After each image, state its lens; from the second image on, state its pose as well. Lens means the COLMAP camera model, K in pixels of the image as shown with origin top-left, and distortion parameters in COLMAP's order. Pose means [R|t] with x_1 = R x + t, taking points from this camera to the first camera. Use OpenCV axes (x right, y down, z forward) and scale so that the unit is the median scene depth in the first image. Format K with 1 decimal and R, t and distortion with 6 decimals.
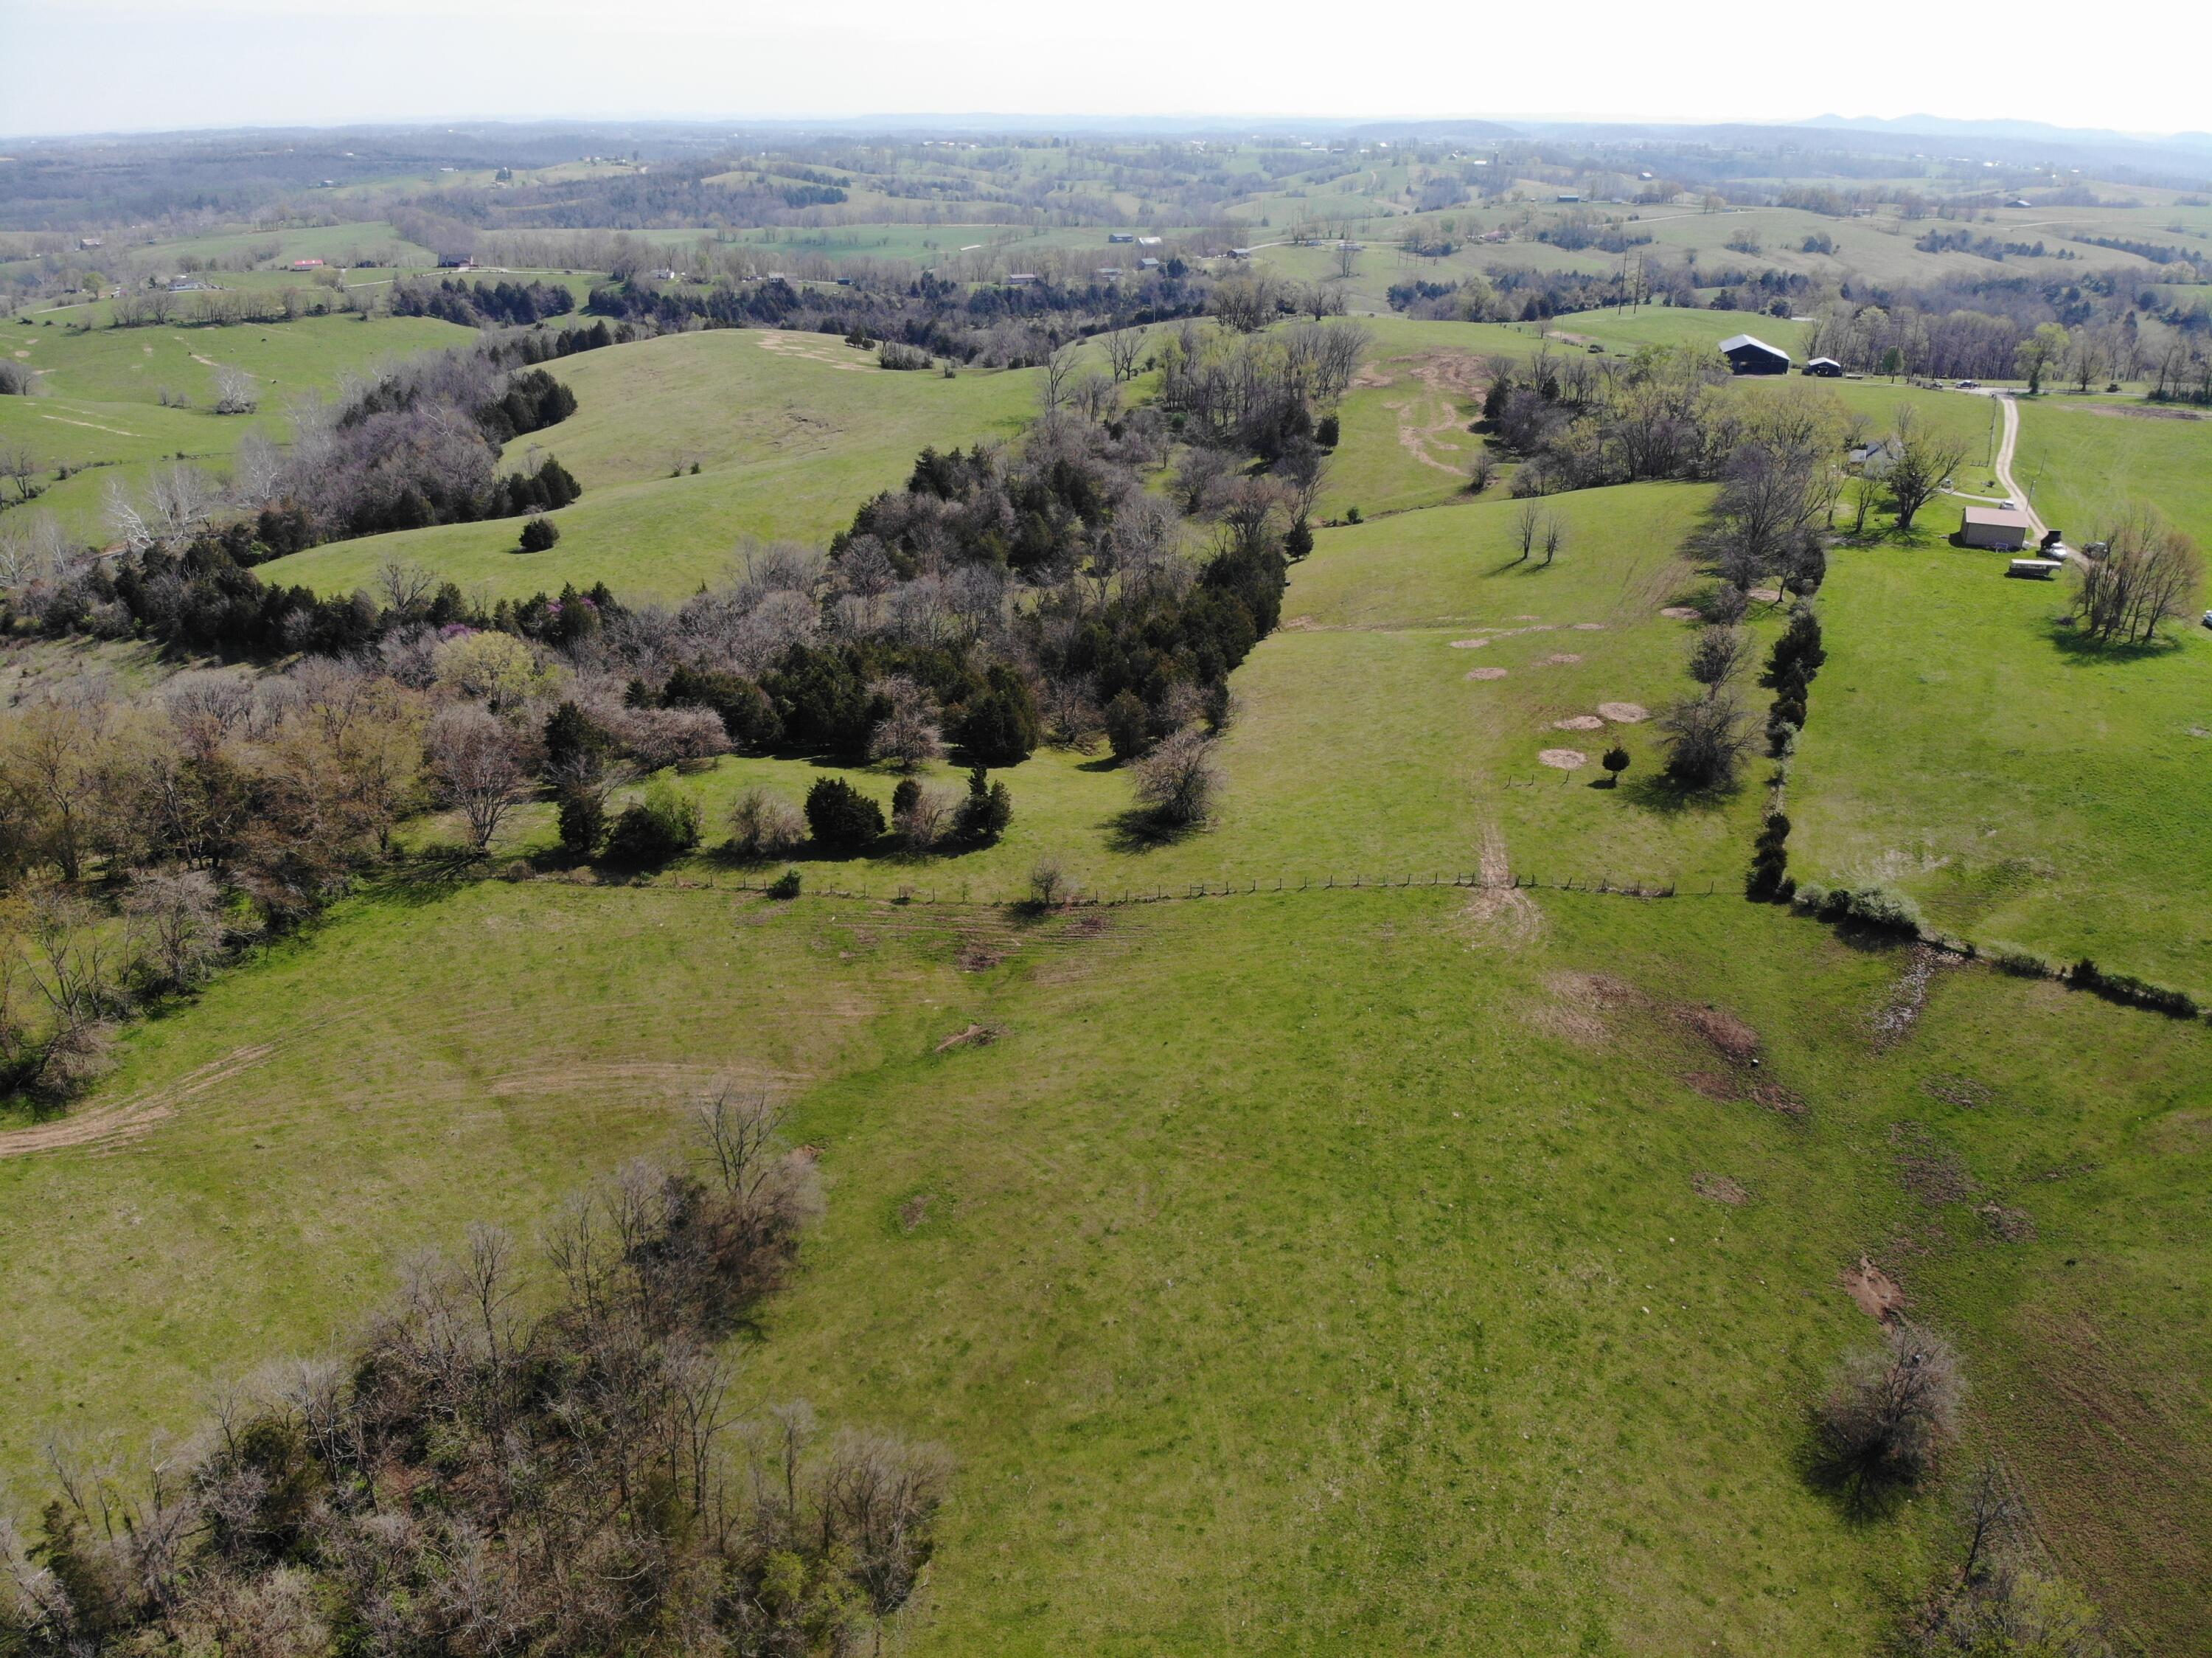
lens RADIAL K [[1609.4, 0, 1105.3], [0, 1609.4, 847.9], [0, 0, 1]] dist [0.070657, -0.169762]
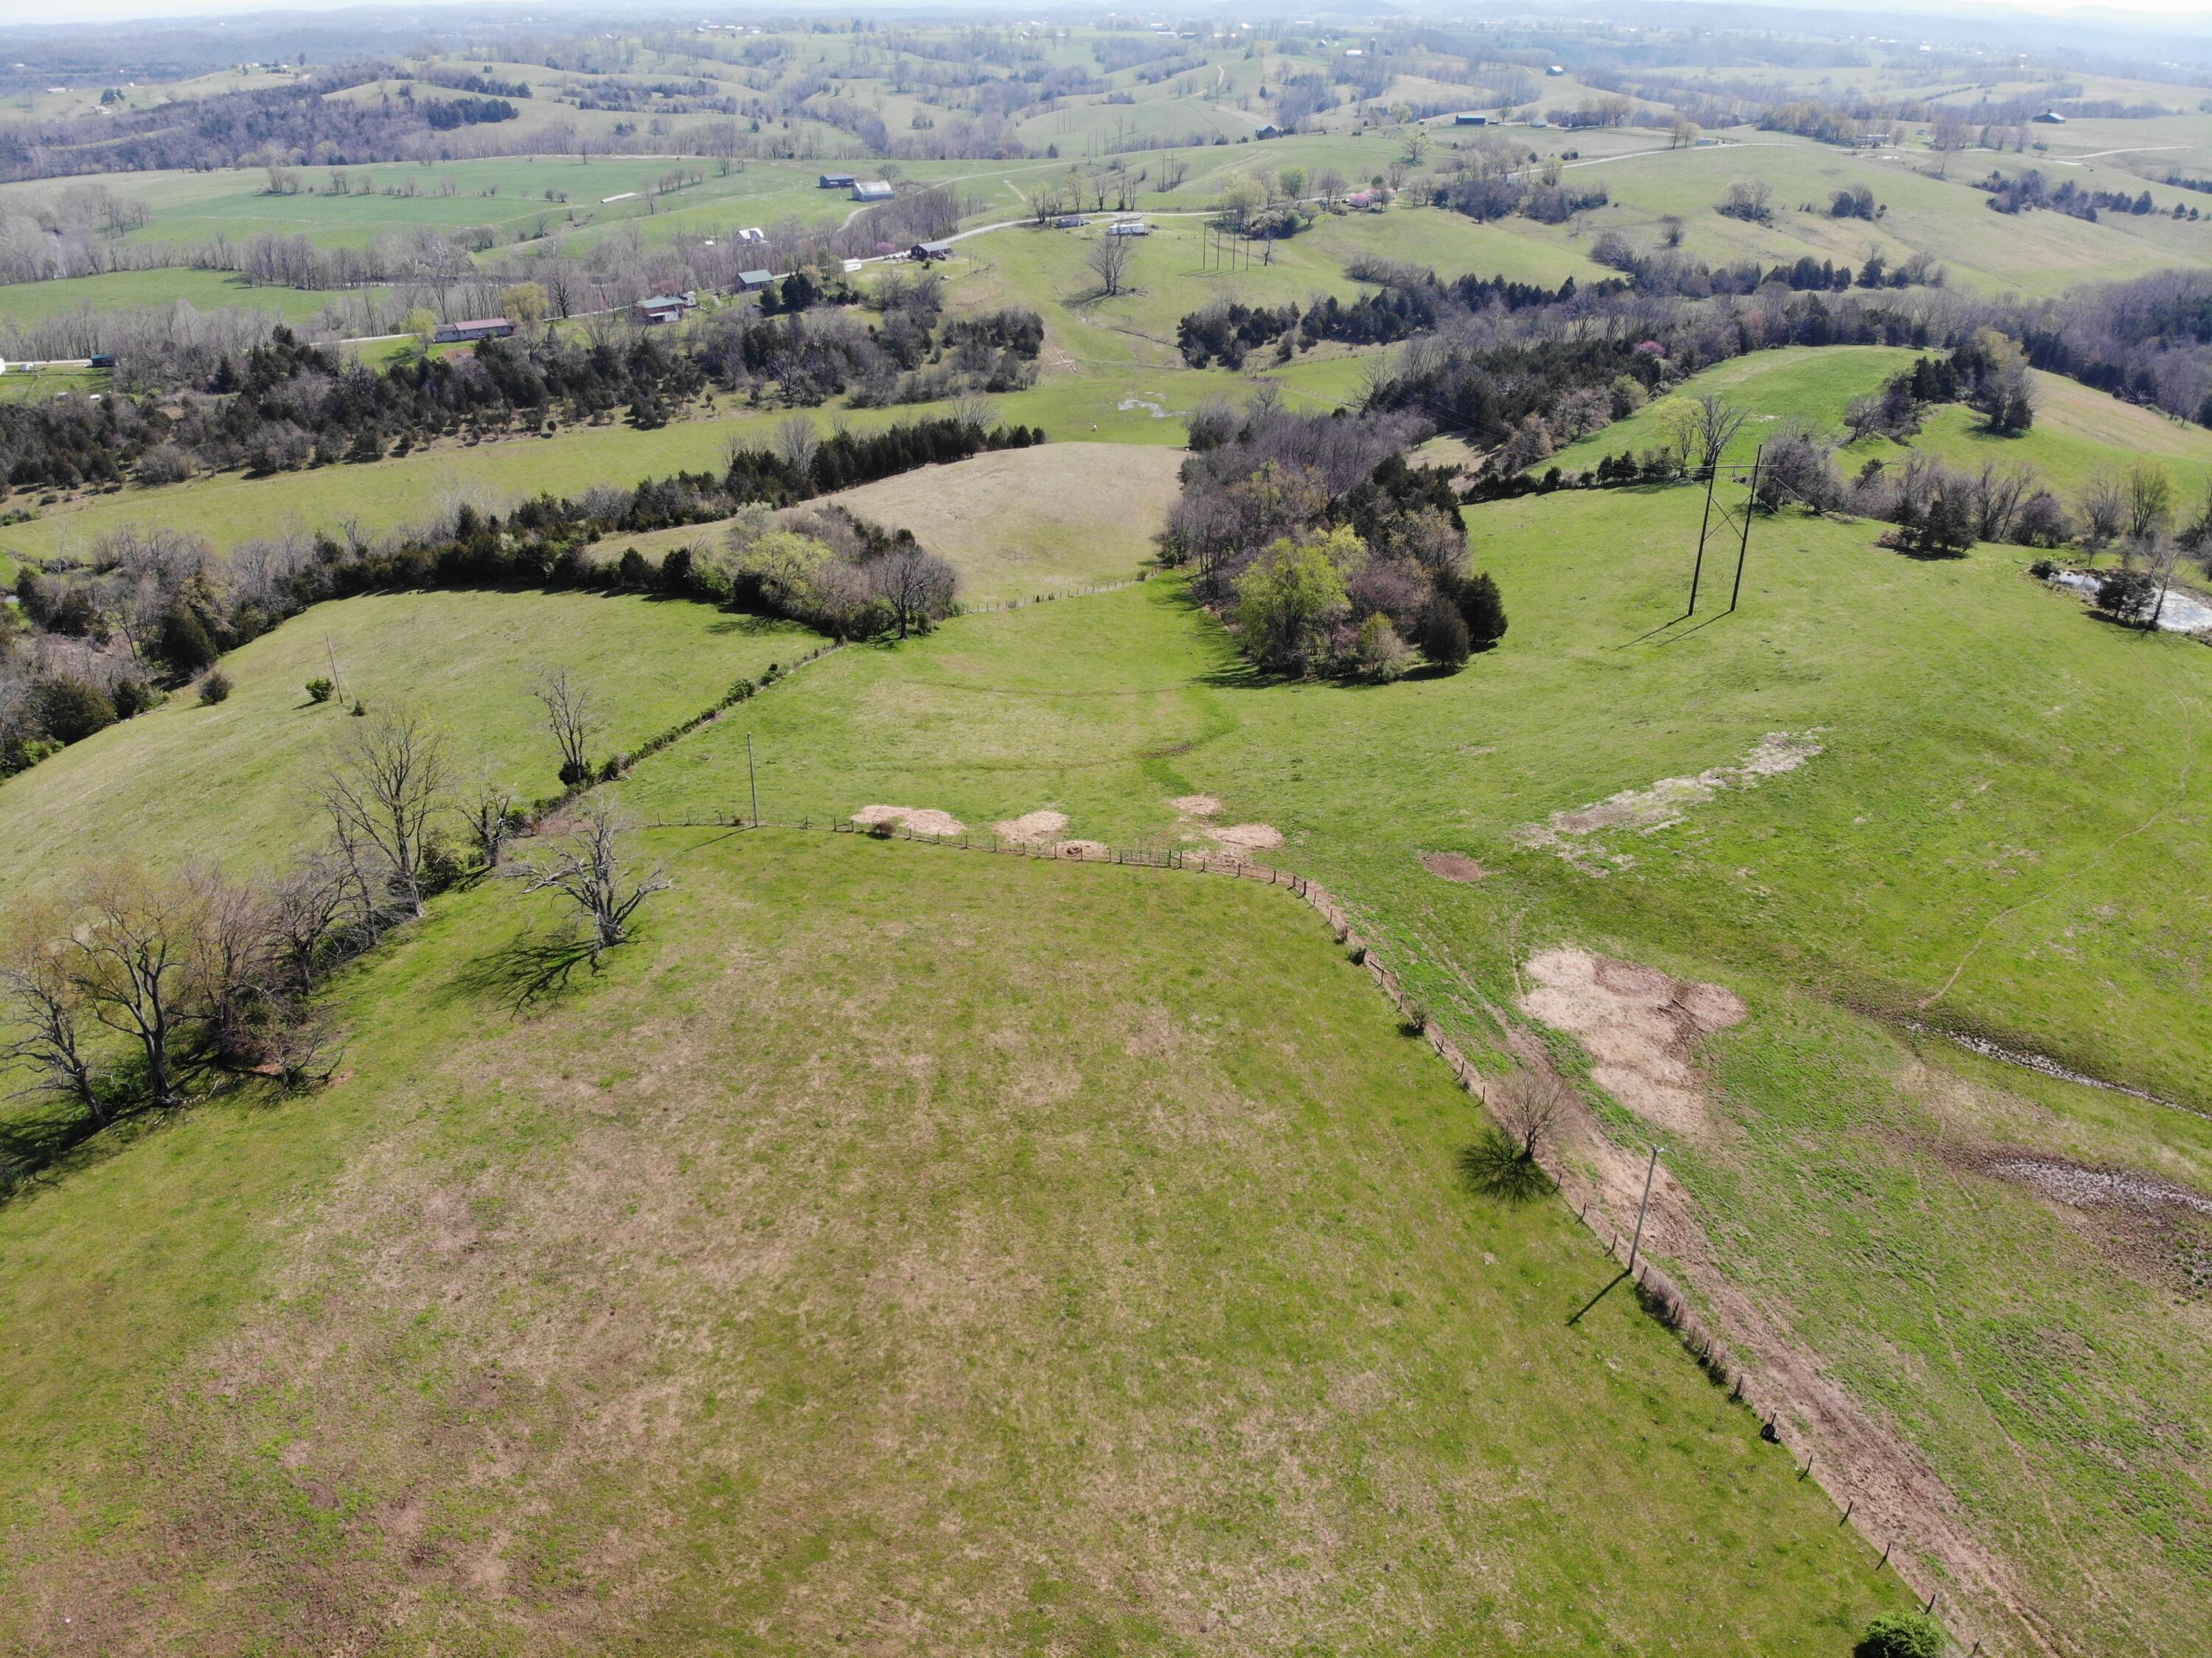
lens RADIAL K [[1609.4, 0, 1110.3], [0, 1609.4, 850.0], [0, 0, 1]] dist [0.070657, -0.169762]
pose [[0.997386, -0.036339, 0.062453, 0.097558], [0.032224, 0.997320, 0.065689, -0.178715], [-0.064673, -0.063505, 0.995884, 0.381370]]
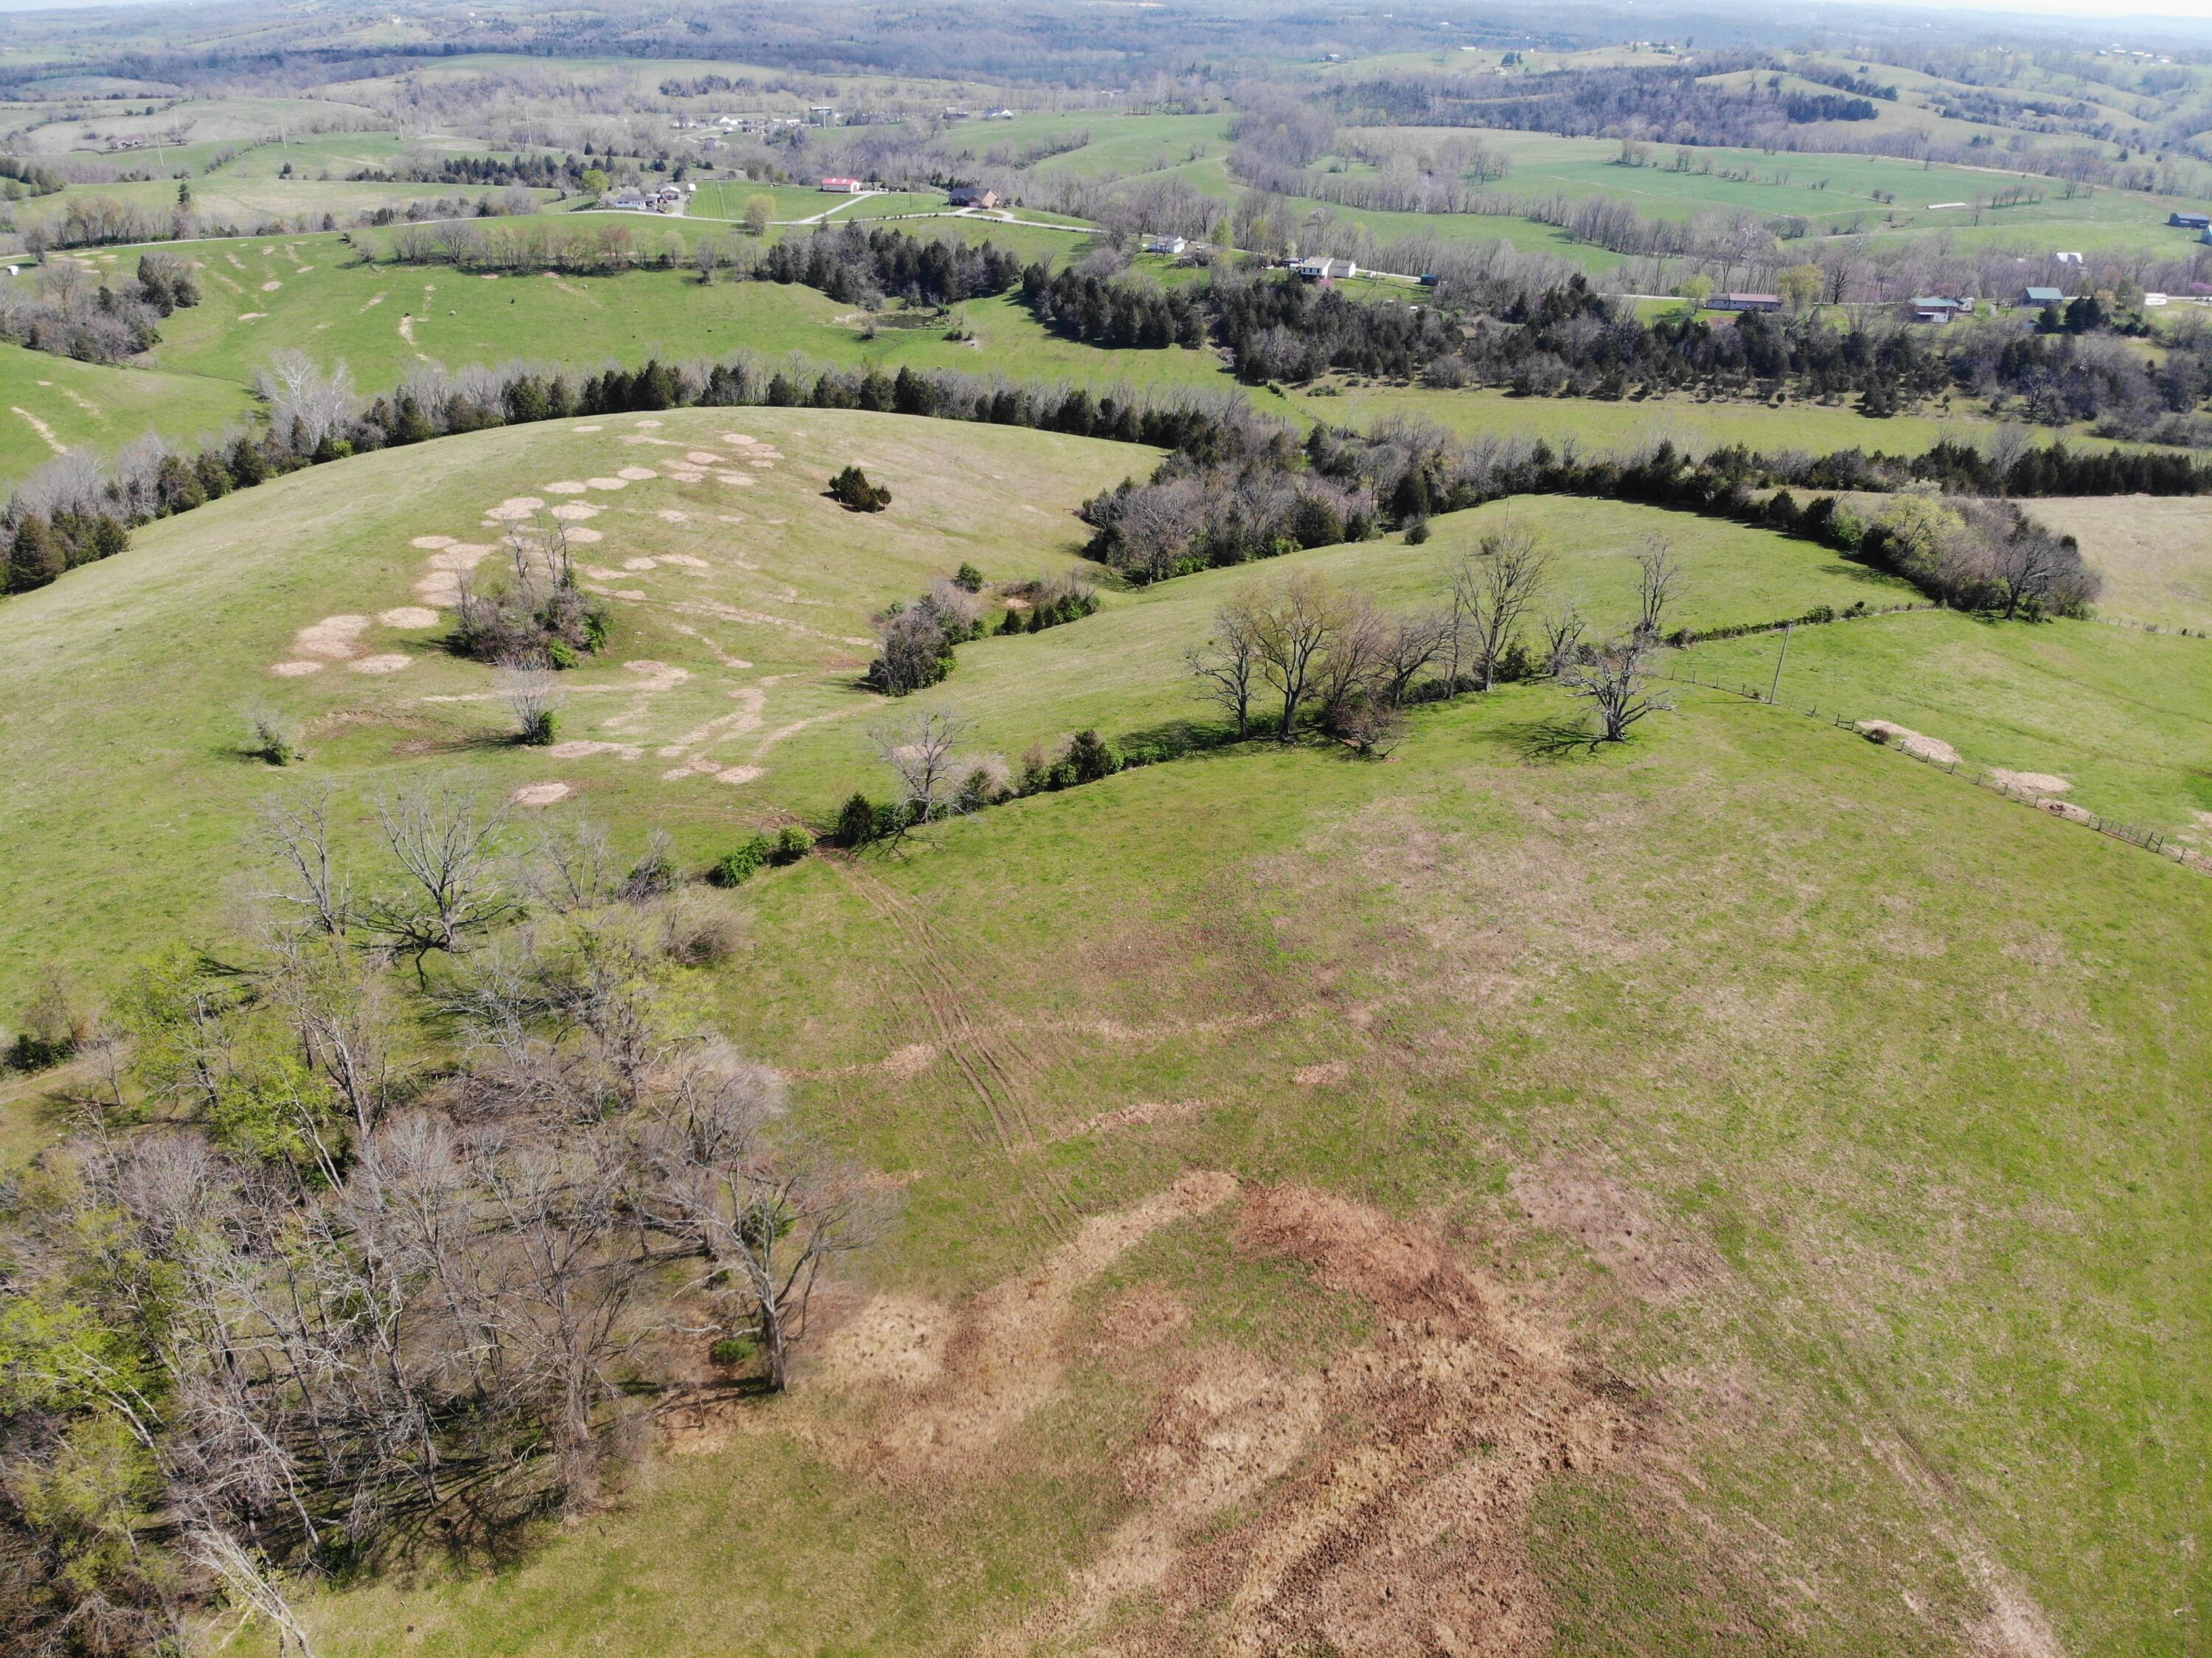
lens RADIAL K [[1609.4, 0, 1120.7], [0, 1609.4, 837.8], [0, 0, 1]] dist [0.070657, -0.169762]
pose [[0.787842, 0.291369, -0.542594, 0.116533], [-0.258398, 0.956098, 0.138226, -0.165196], [0.559048, 0.031305, 0.828544, 0.352279]]
